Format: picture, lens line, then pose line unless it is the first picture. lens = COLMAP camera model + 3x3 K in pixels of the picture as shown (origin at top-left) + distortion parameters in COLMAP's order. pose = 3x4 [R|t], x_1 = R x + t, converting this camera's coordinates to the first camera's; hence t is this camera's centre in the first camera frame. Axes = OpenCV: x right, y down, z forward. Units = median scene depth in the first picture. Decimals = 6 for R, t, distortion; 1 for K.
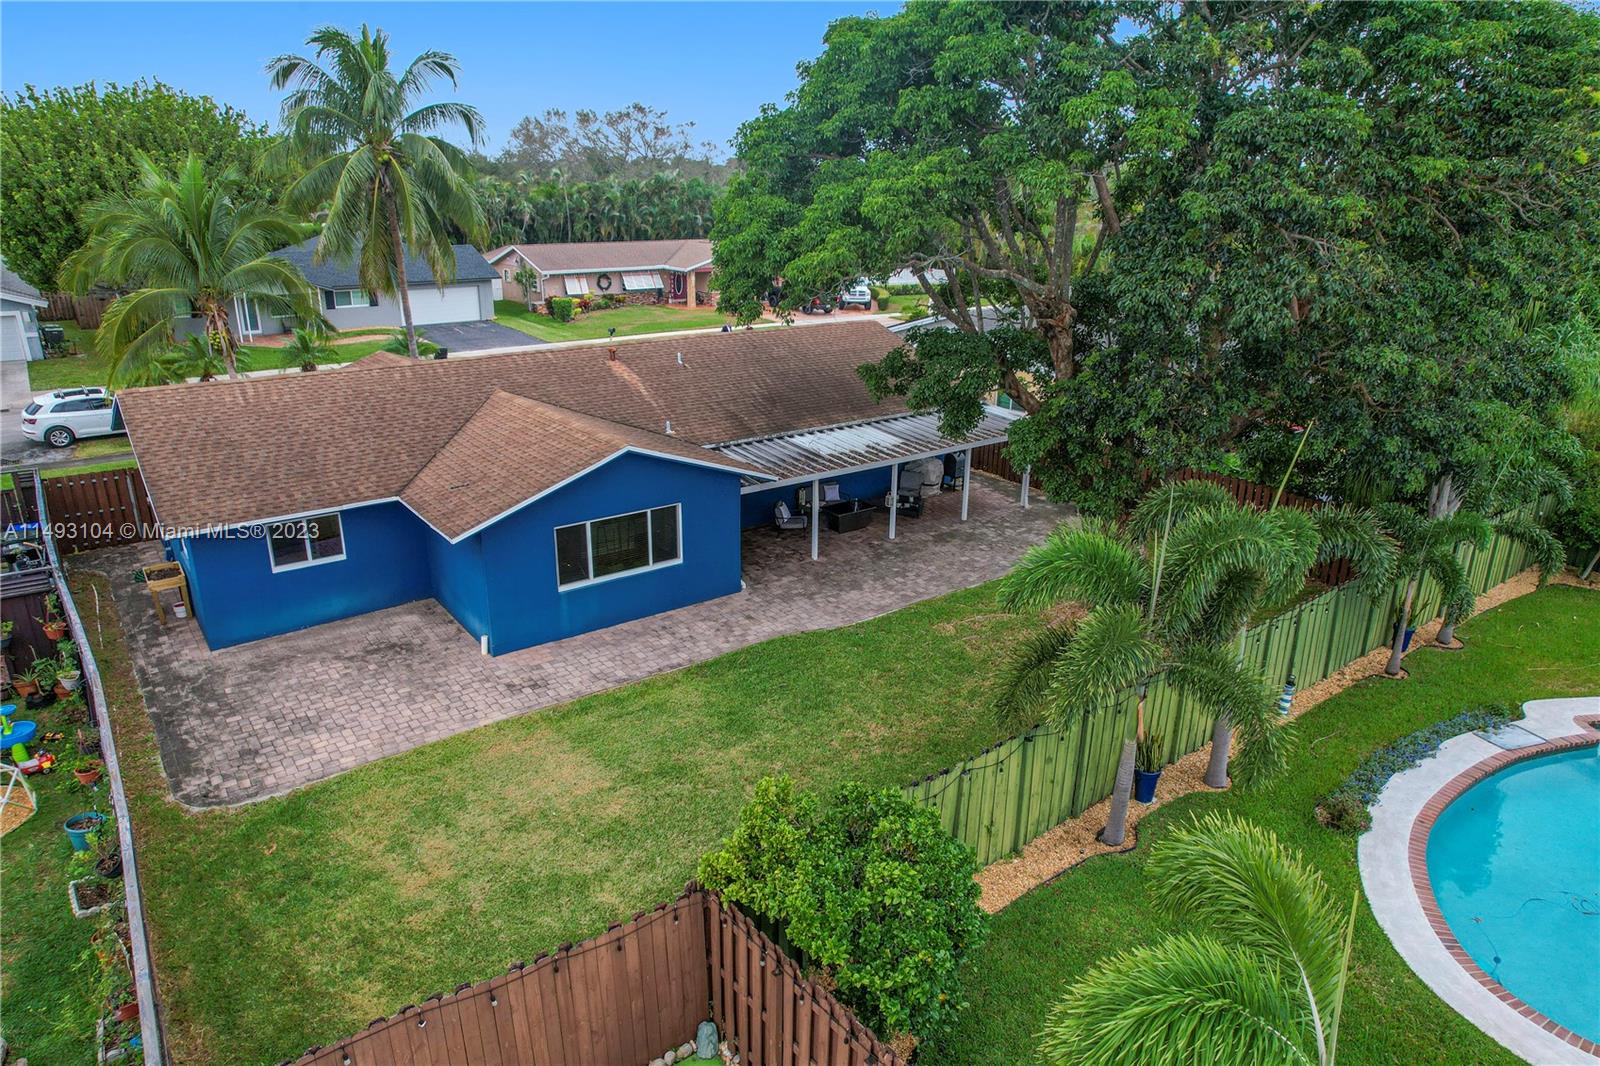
lens RADIAL K [[1006.2, 0, 797.5], [0, 1006.2, 535.1], [0, 0, 1]] dist [-0.039257, 0.035613]
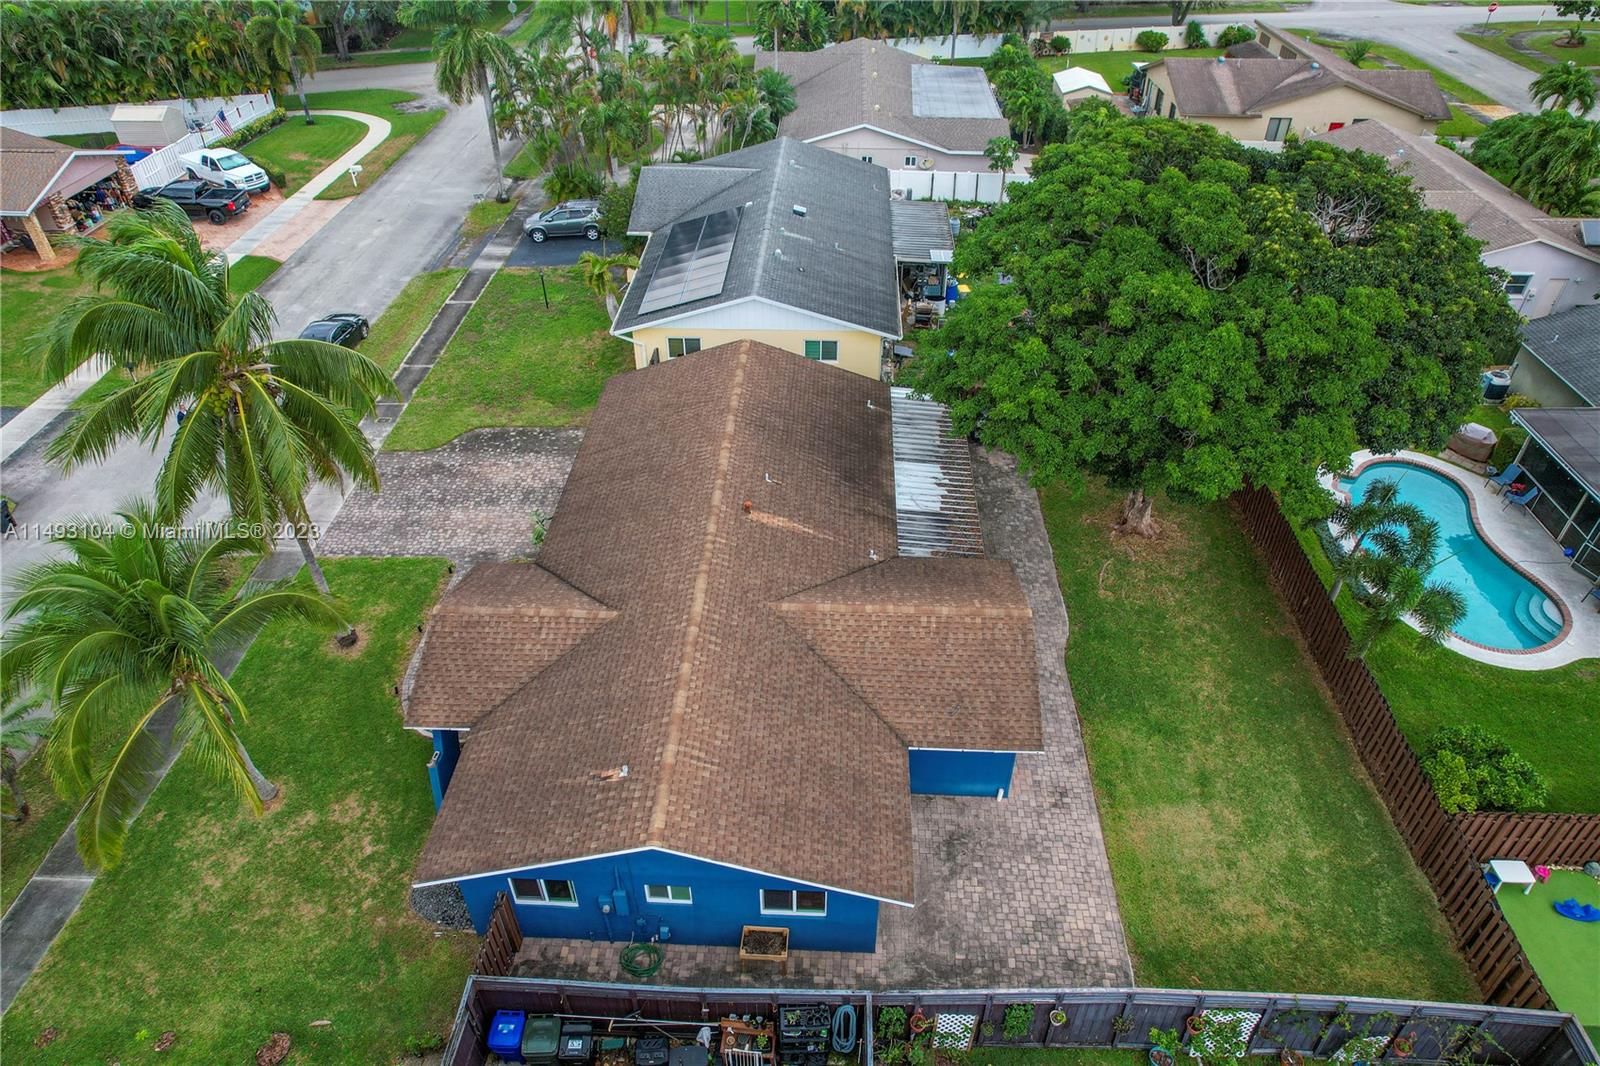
lens RADIAL K [[1006.2, 0, 793.2], [0, 1006.2, 542.0], [0, 0, 1]] dist [-0.039257, 0.035613]
pose [[0.637782, -0.490665, 0.593702, -1.057459], [0.265744, 0.863673, 0.428309, -0.779592], [-0.722921, -0.115395, 0.681227, 0.322365]]
